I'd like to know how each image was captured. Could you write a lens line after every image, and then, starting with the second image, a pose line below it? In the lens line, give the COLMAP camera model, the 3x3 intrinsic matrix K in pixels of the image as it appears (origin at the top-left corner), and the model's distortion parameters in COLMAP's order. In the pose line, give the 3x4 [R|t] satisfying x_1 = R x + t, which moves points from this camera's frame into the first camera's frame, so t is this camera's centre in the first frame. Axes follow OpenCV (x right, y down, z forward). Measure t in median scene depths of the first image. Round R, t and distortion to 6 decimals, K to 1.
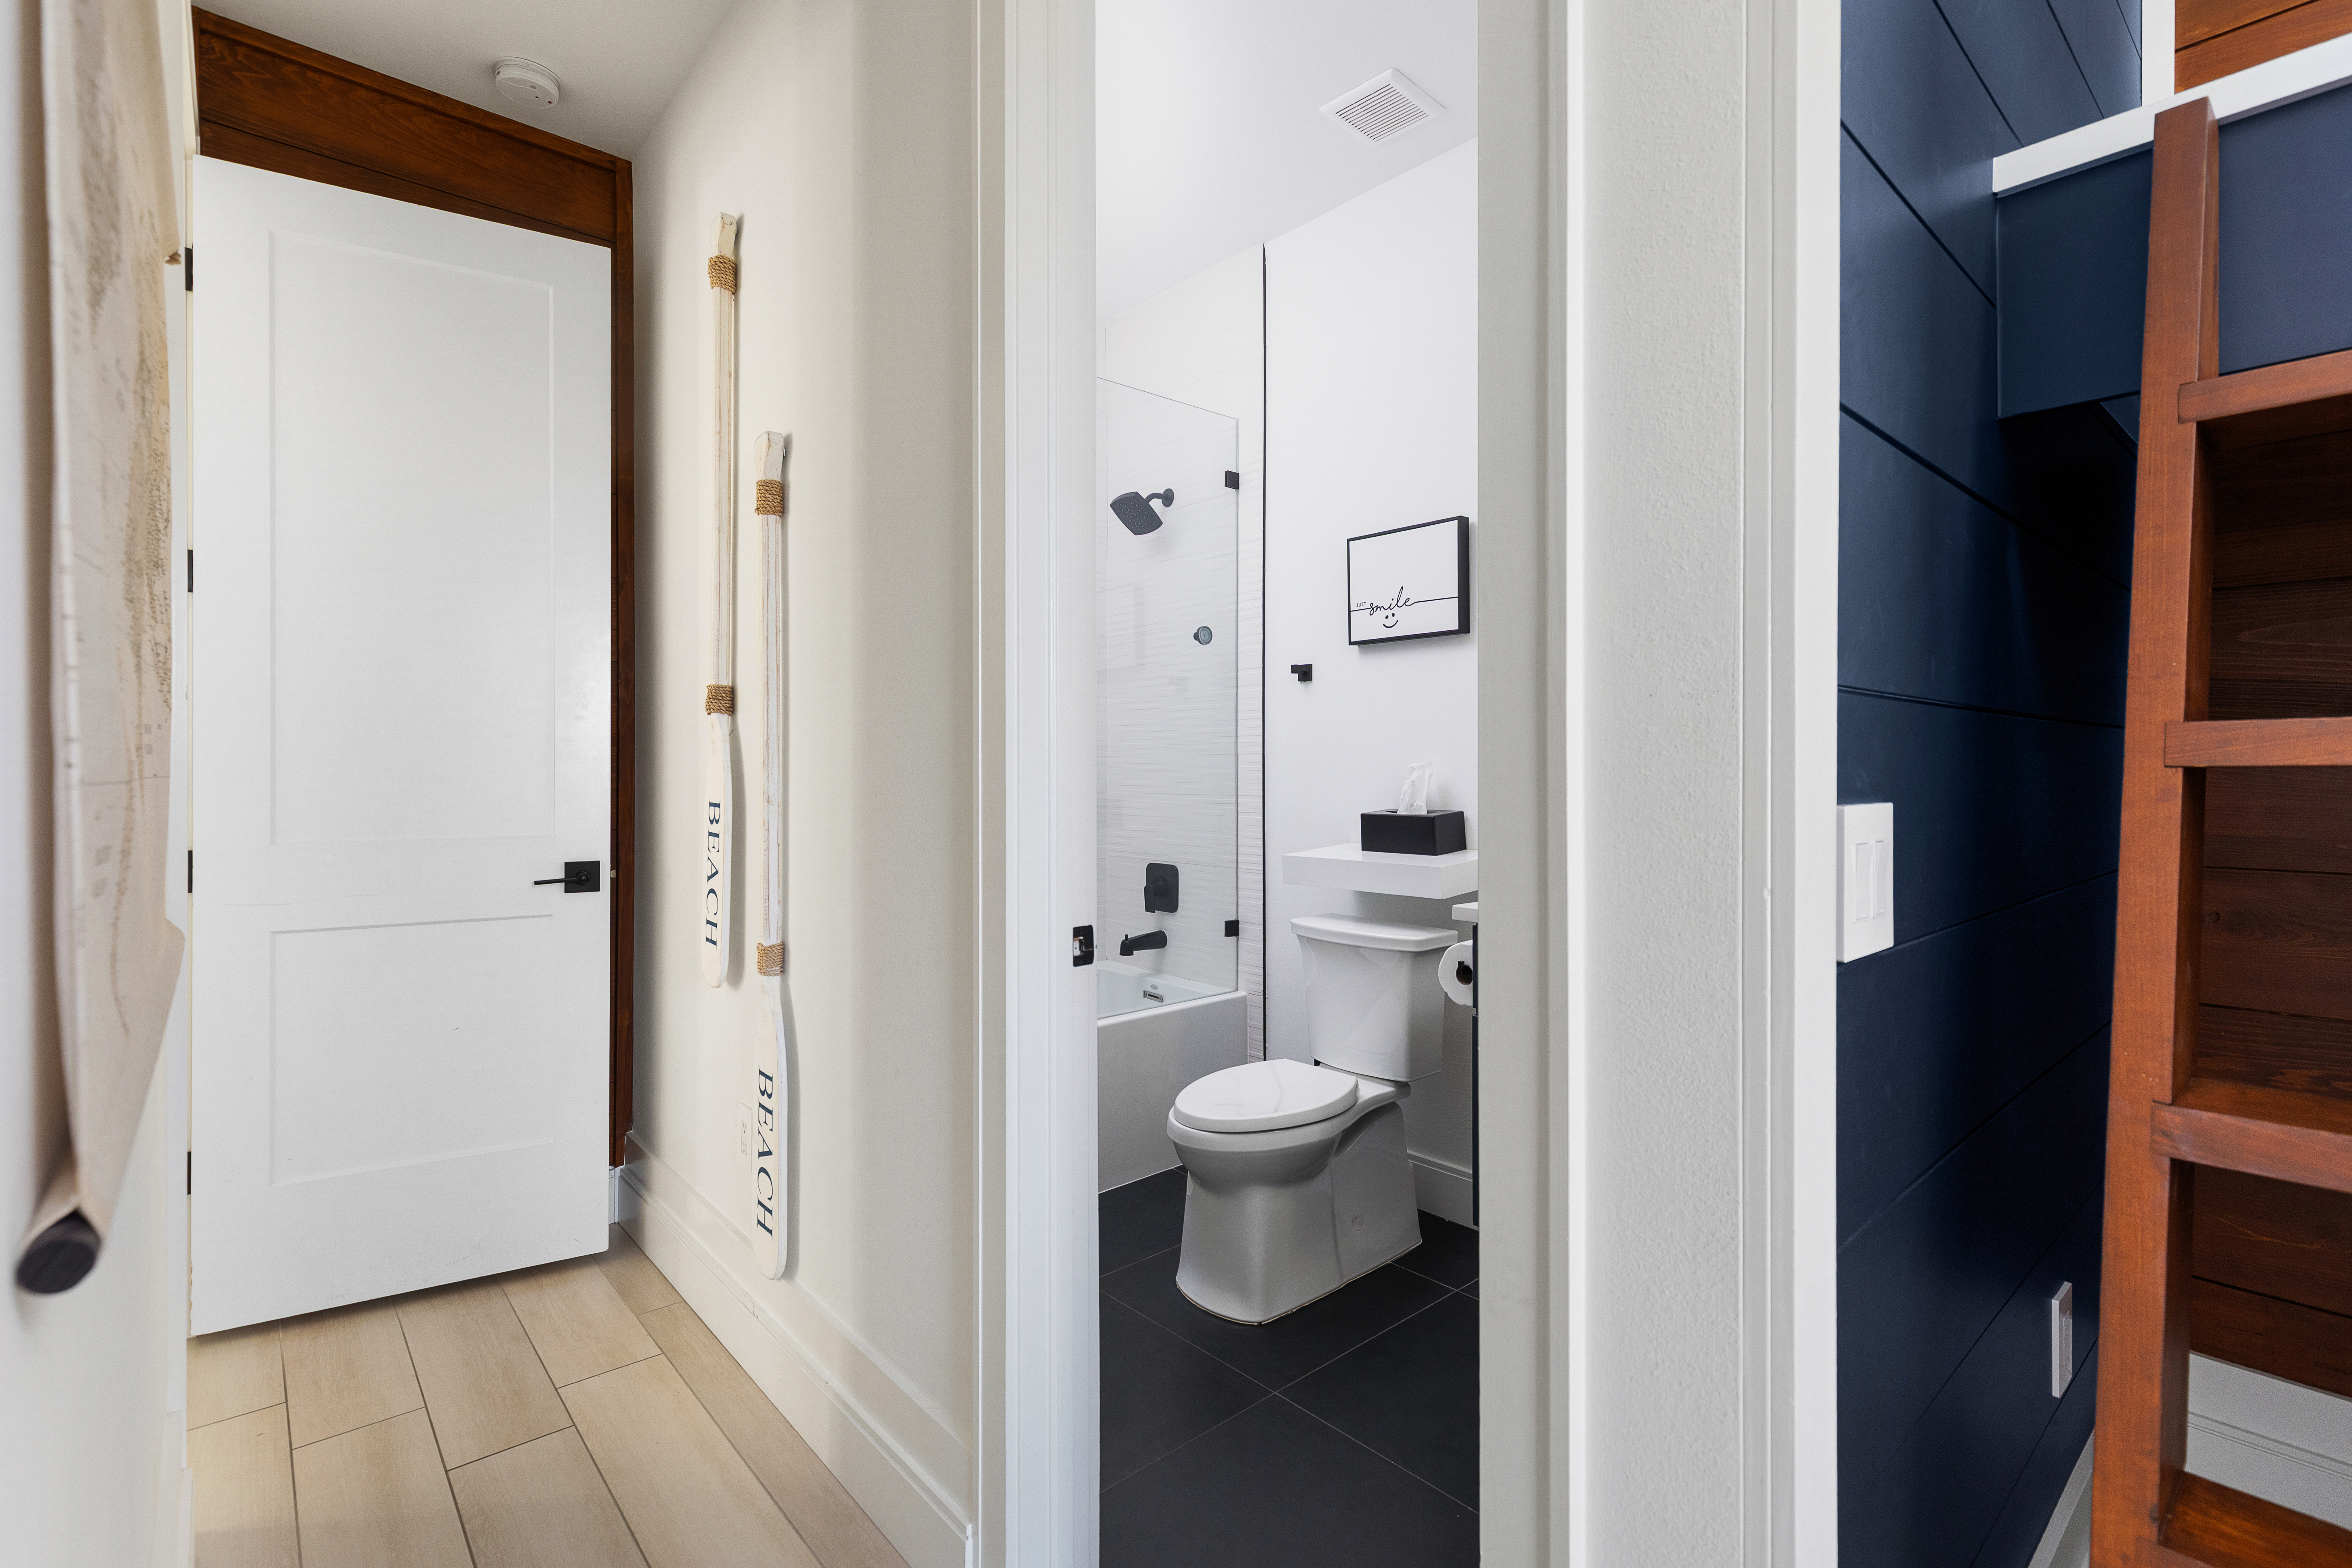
lens RADIAL K [[1036.3, 0, 1221.3], [0, 1036.3, 786.6], [0, 0, 1]] dist [0.001949, 0.000138]
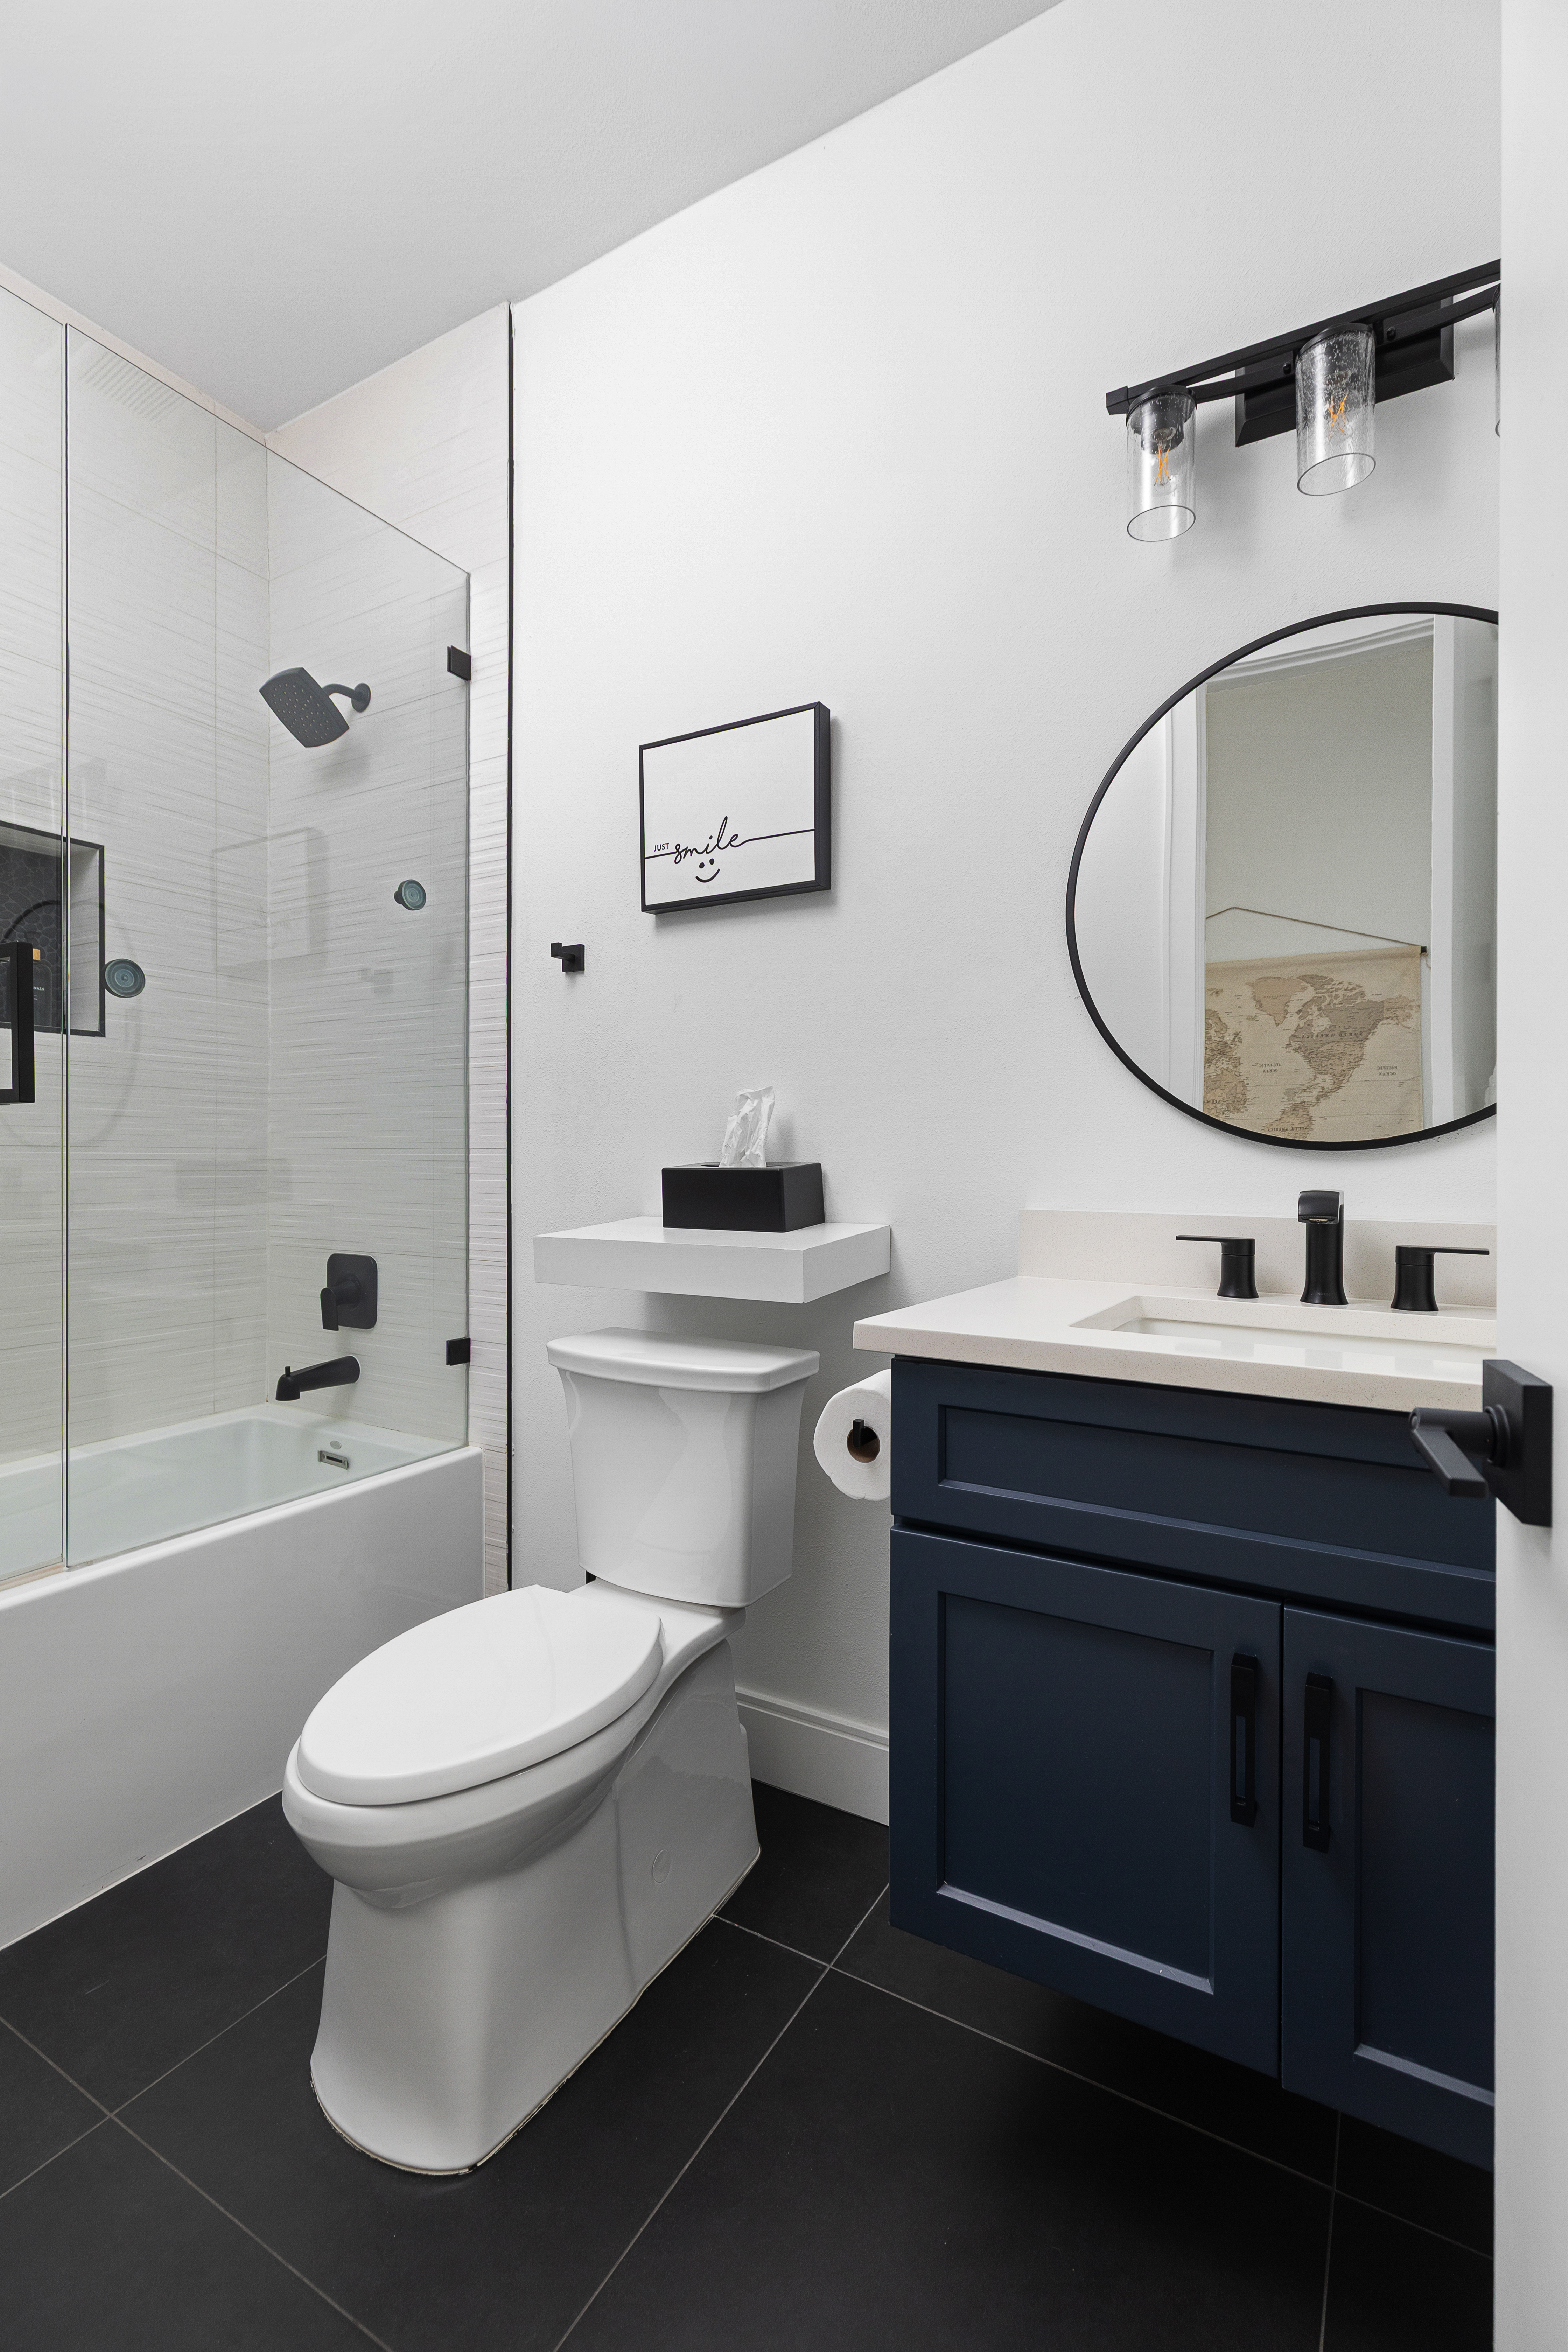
lens RADIAL K [[1036.3, 0, 790.5], [0, 1036.3, 1166.0], [0, 0, 1]] dist [0.001949, 0.000138]
pose [[0.959792, 0.002166, 0.280704, 0.030531], [-0.000642, 0.999985, -0.005521, 0.025971], [-0.280712, 0.005119, 0.959778, 0.348848]]
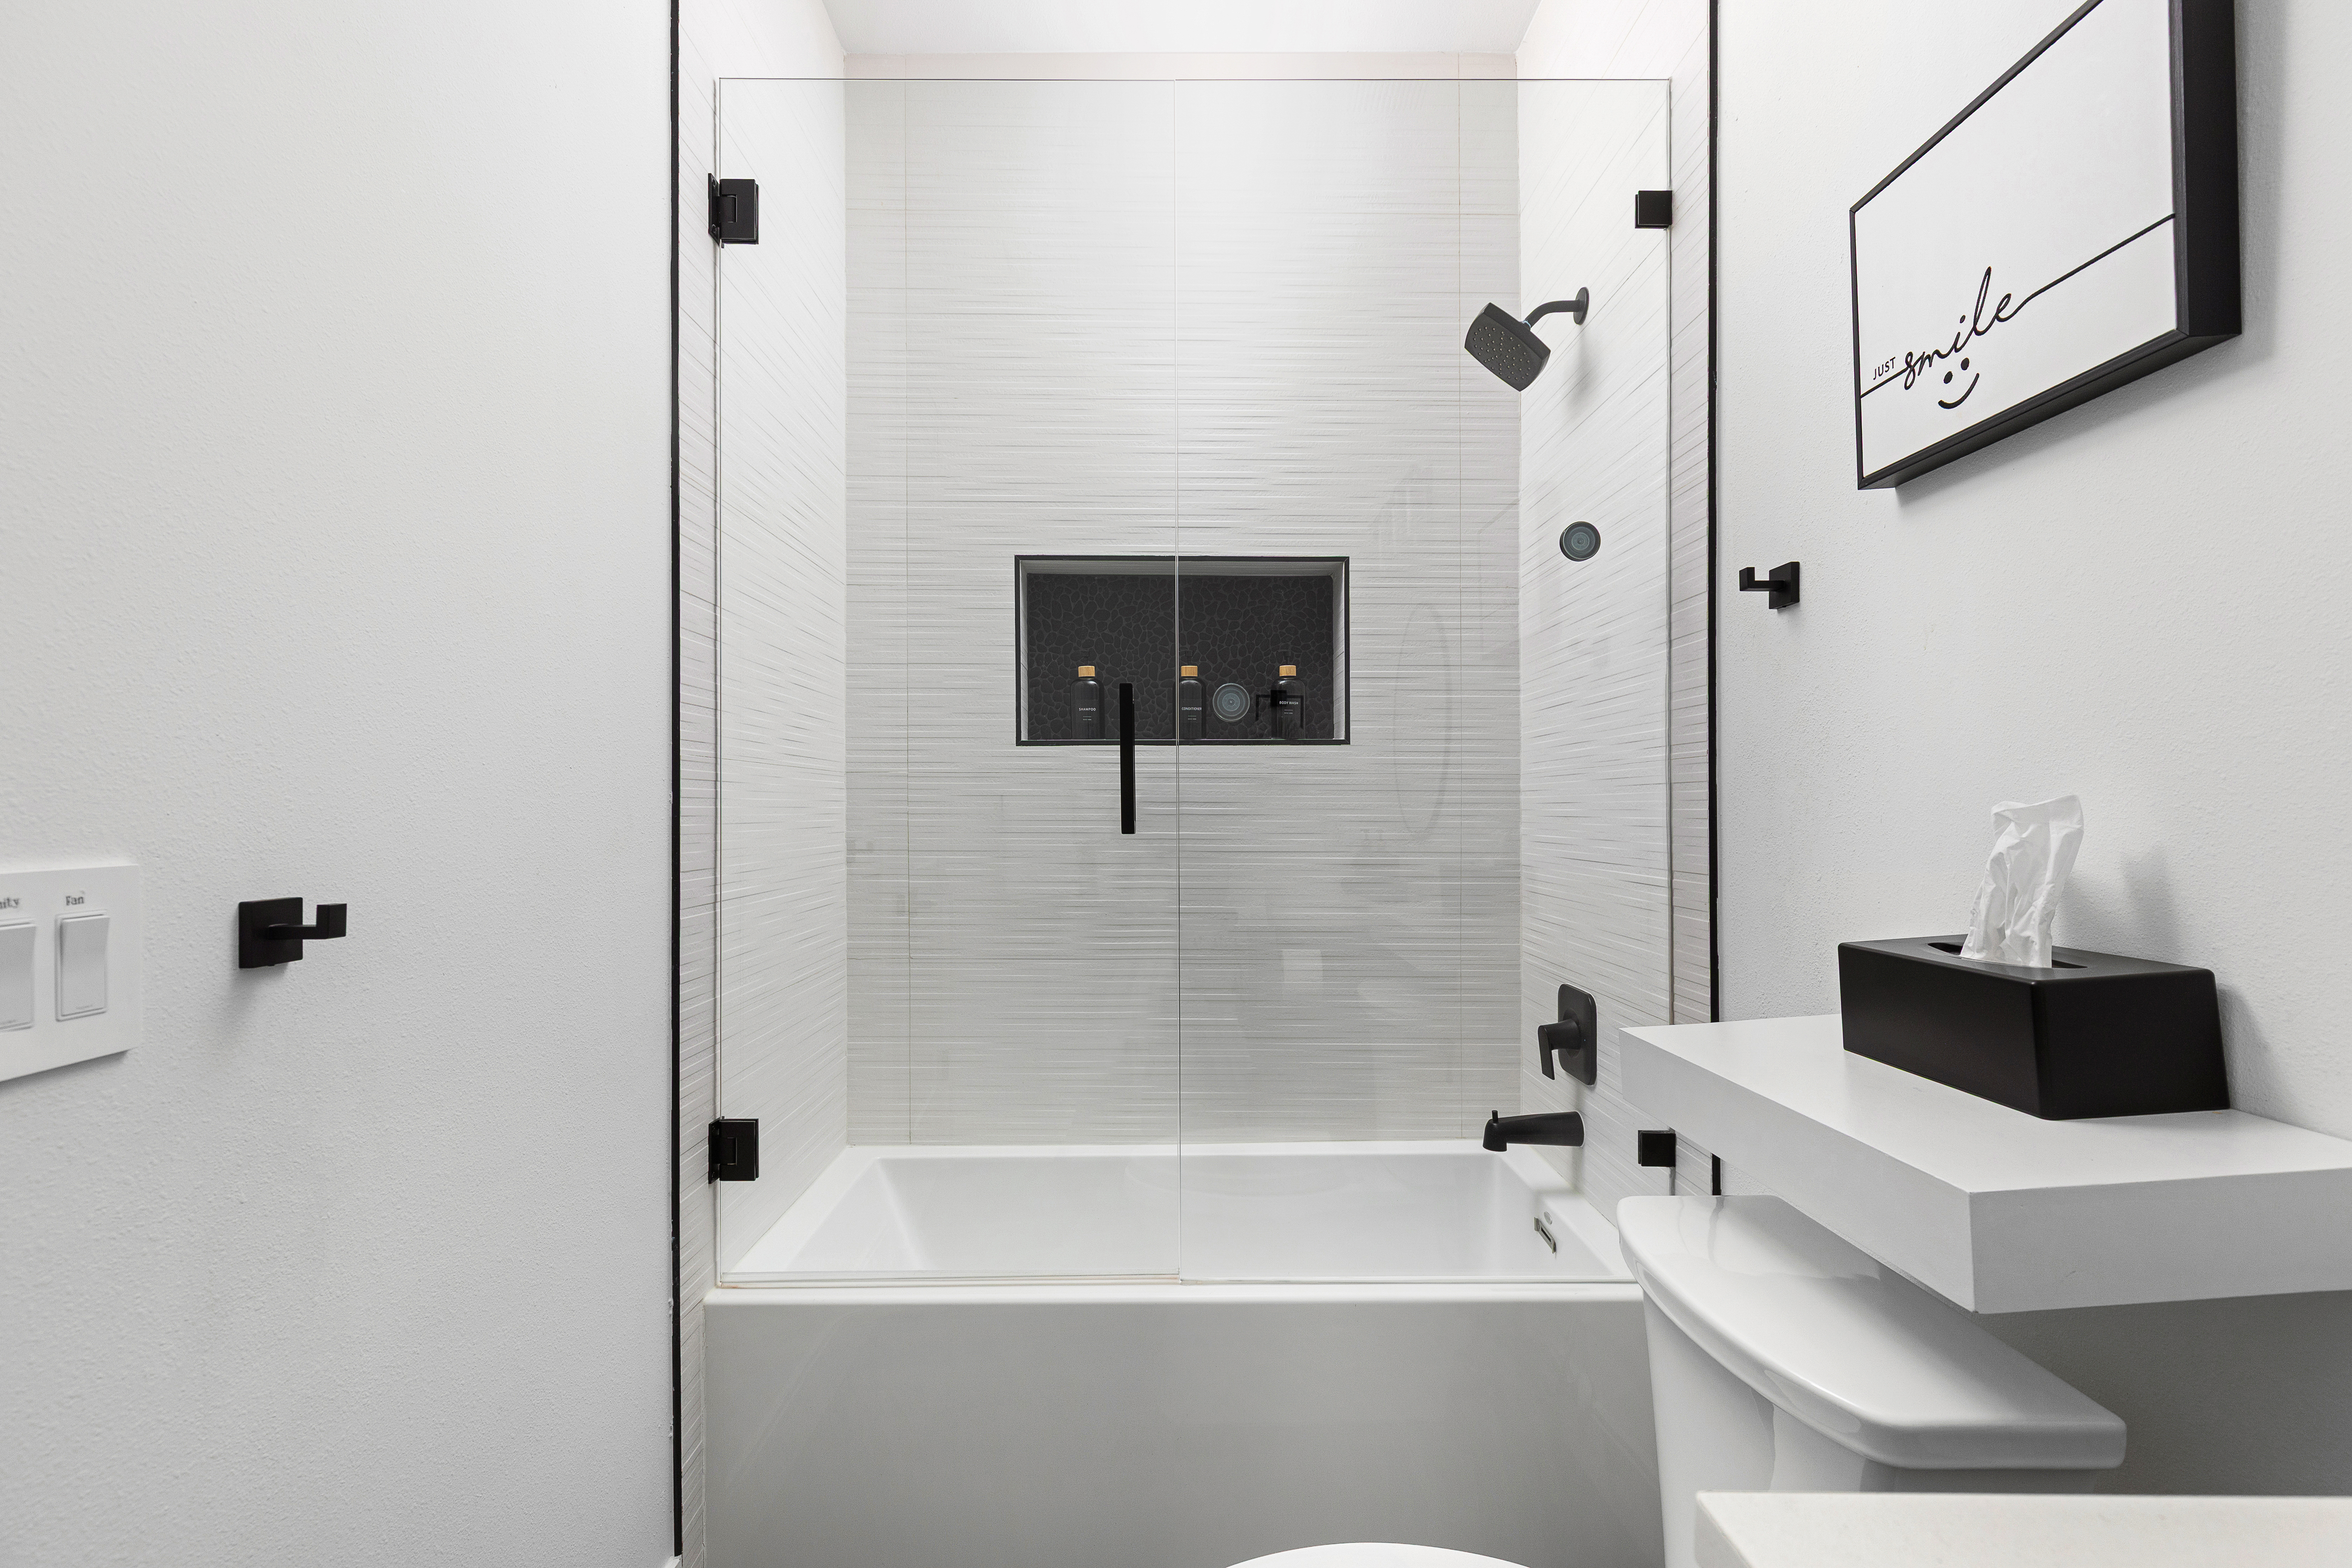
lens RADIAL K [[1074.5, 0, 1168.4], [0, 1074.5, 809.6], [0, 0, 1]] dist [0.001312, 0.000036]
pose [[0.724240, 0.000618, -0.689547, 0.208481], [-0.009647, 0.999911, -0.009236, -0.013567], [0.689480, 0.013342, 0.724182, 0.538473]]
